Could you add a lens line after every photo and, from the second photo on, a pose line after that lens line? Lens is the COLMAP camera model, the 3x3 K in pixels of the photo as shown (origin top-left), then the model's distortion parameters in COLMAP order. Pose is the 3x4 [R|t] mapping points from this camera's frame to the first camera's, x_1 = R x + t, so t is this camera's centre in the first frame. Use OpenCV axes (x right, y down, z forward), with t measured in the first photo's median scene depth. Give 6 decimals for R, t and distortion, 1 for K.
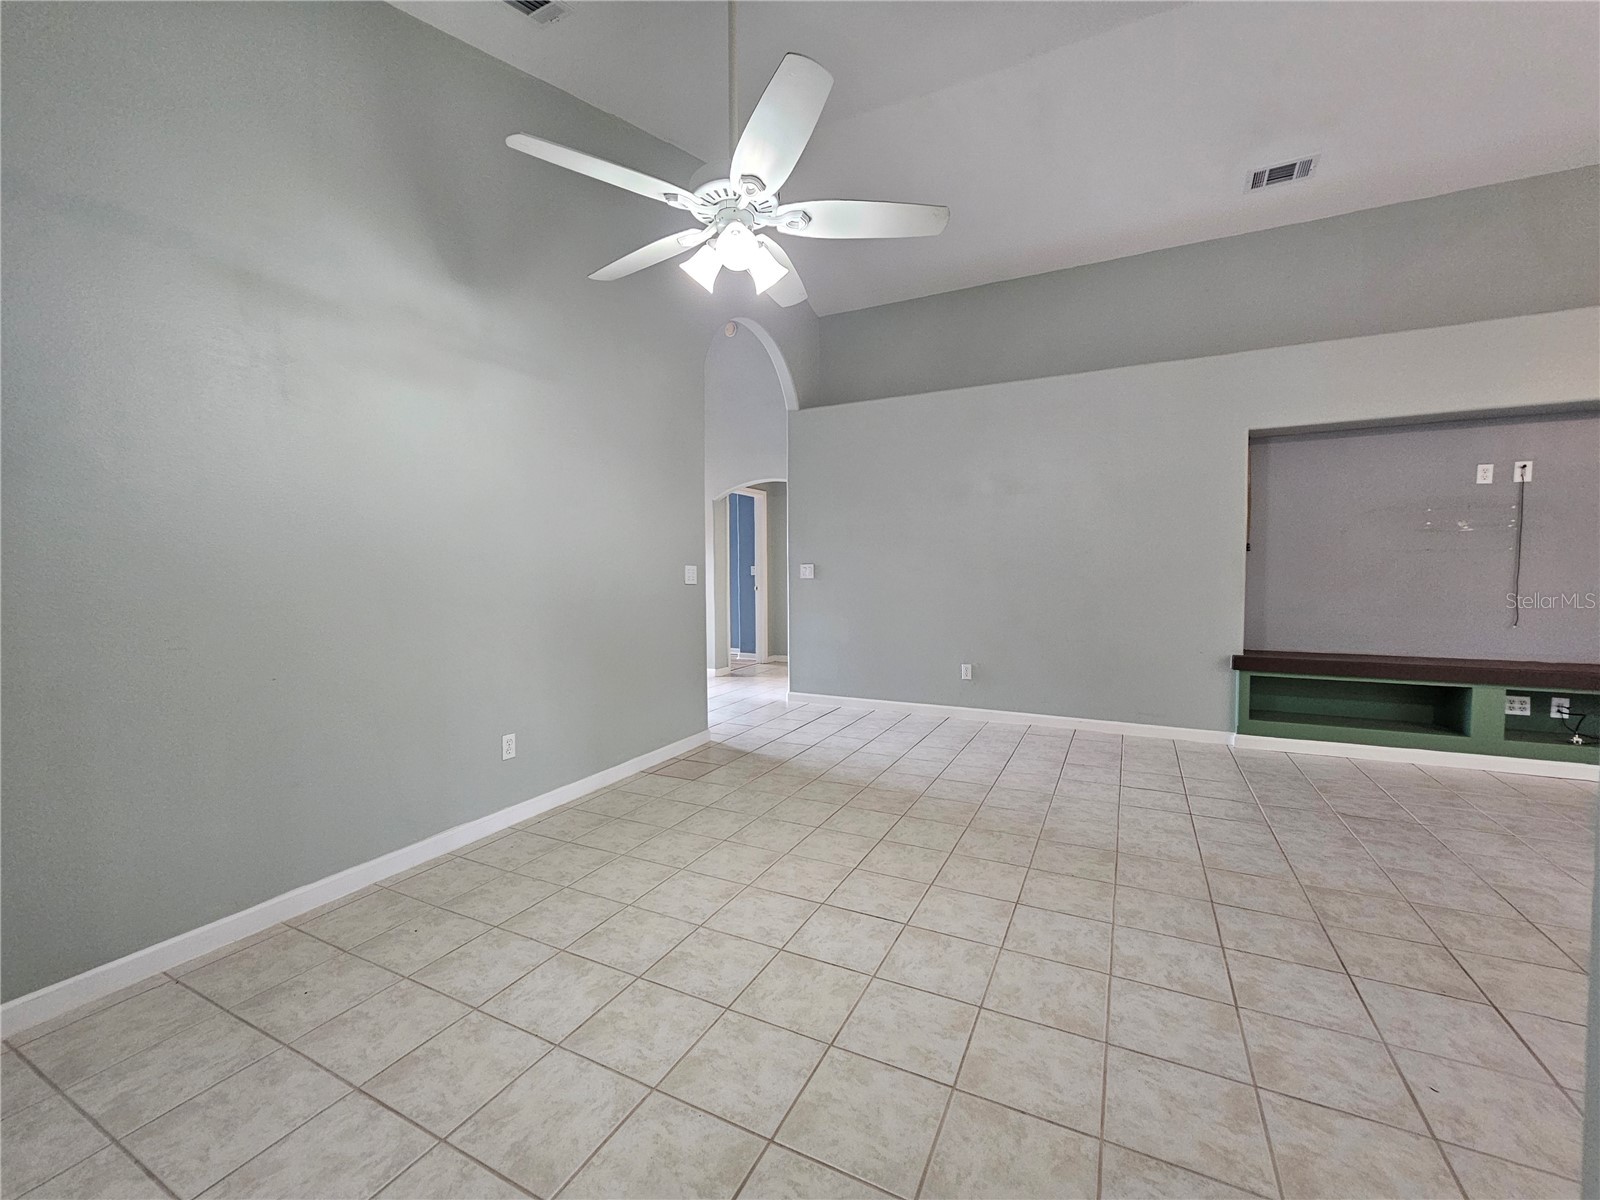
lens RADIAL K [[655.8, 0, 790.7], [0, 655.8, 599.3], [0, 0, 1]] dist [-0.001252, 0.000962]
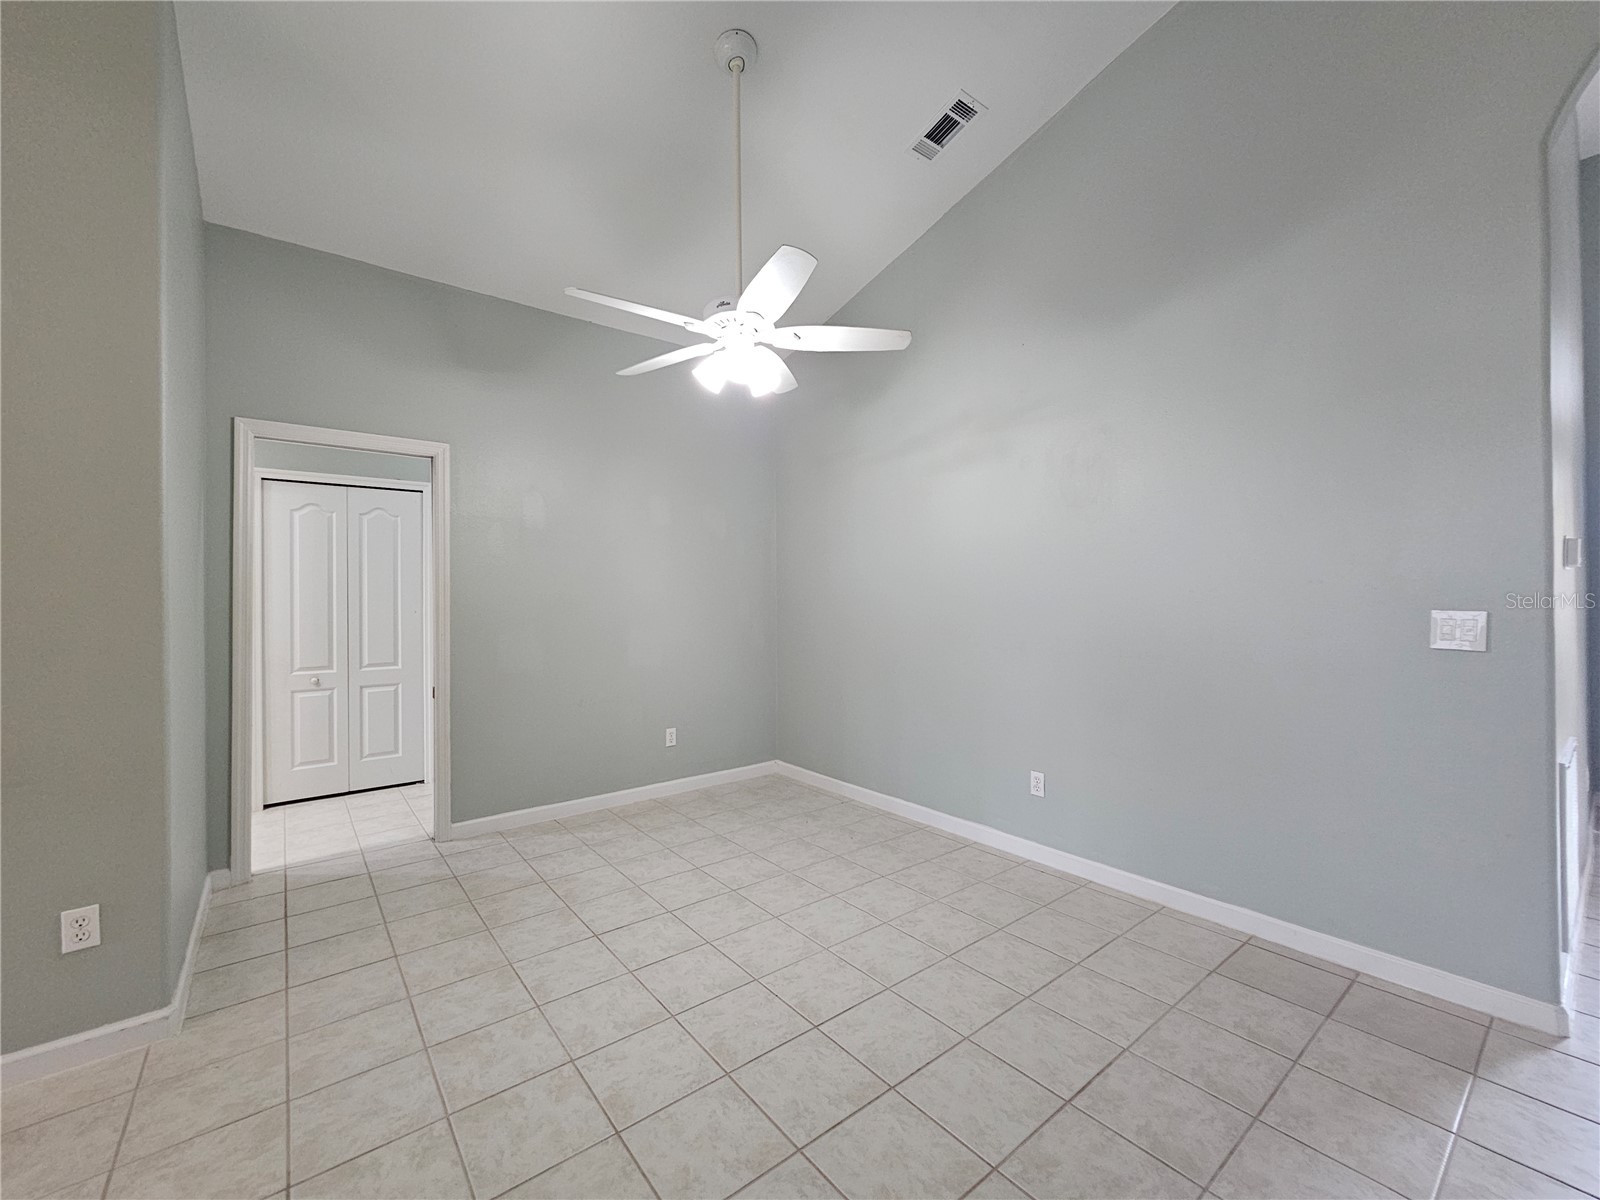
lens RADIAL K [[655.8, 0, 799.4], [0, 655.8, 599.0], [0, 0, 1]] dist [-0.001252, 0.000962]
pose [[-0.410329, 0.009079, -0.911892, 0.660521], [-0.032737, 0.999159, 0.024679, -0.078707], [0.911350, 0.039979, -0.409687, 1.074182]]
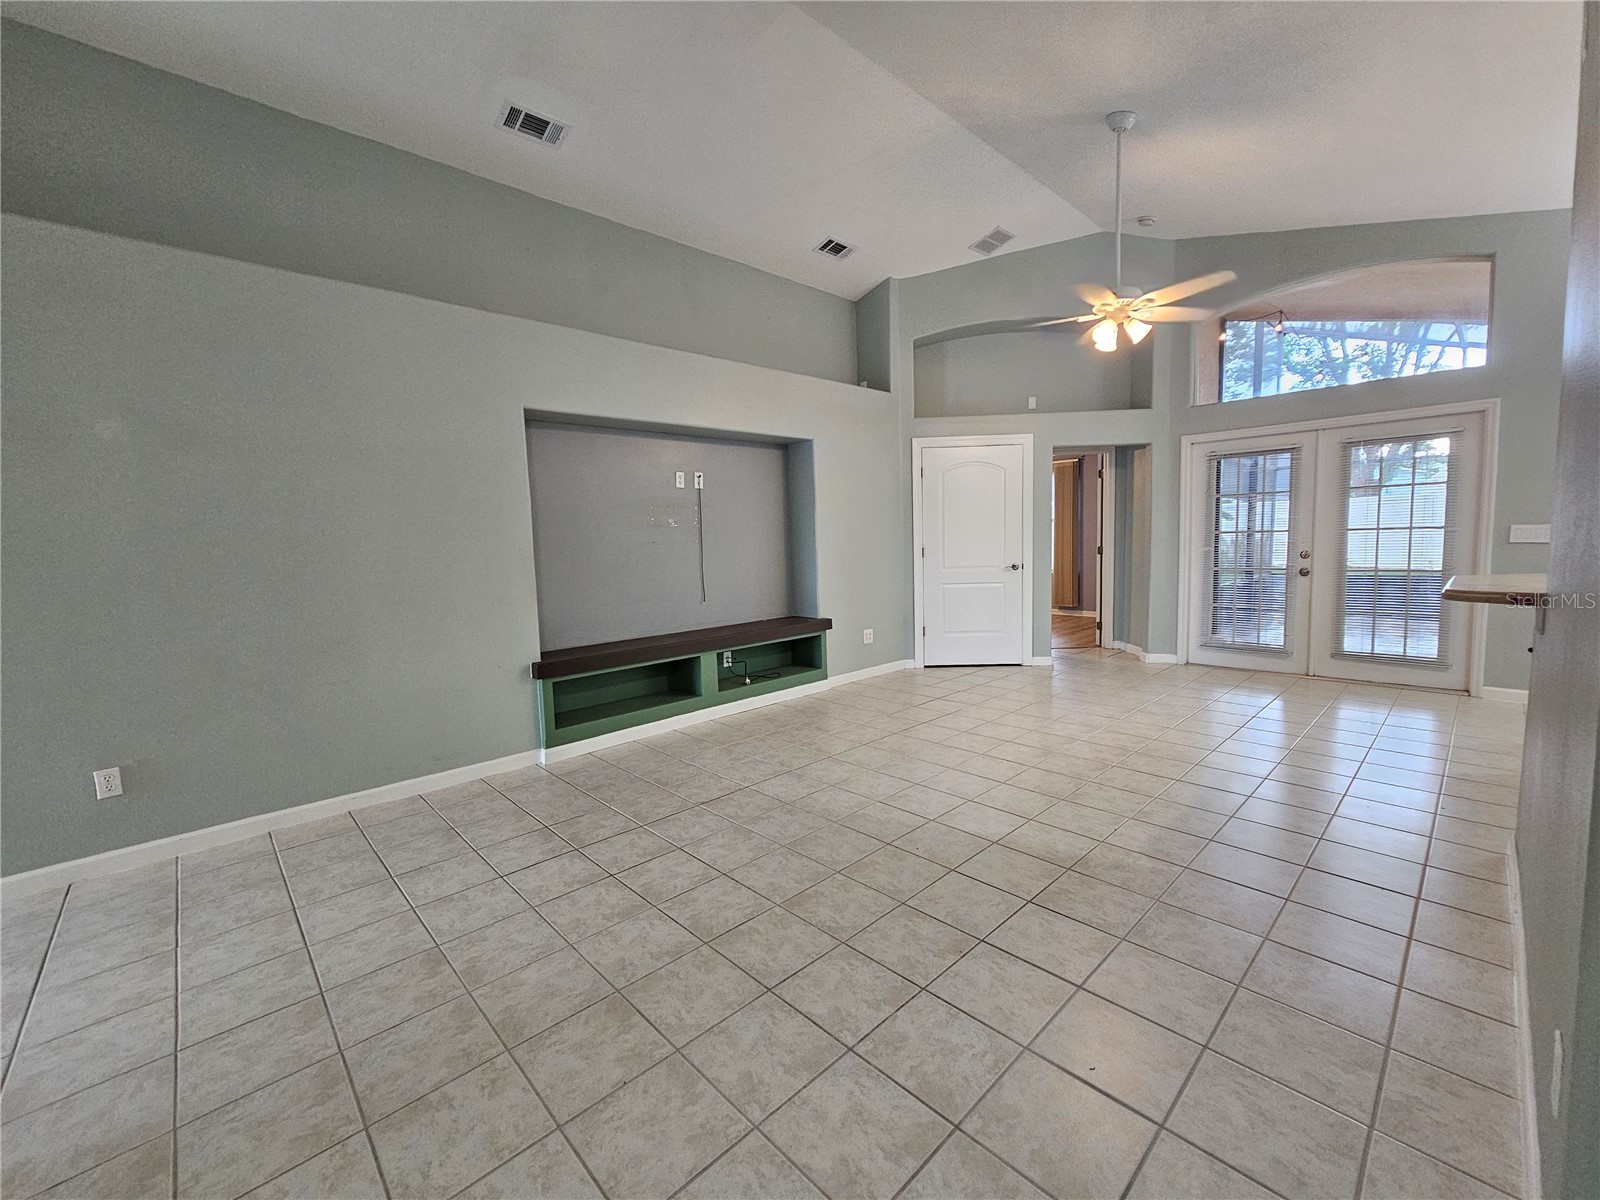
lens RADIAL K [[655.8, 0, 798.3], [0, 655.8, 597.1], [0, 0, 1]] dist [-0.001252, 0.000962]
pose [[0.327797, -0.088060, 0.940635, -0.045426], [0.072117, 0.995074, 0.068024, -0.052146], [-0.941992, 0.045538, 0.332533, 0.503566]]
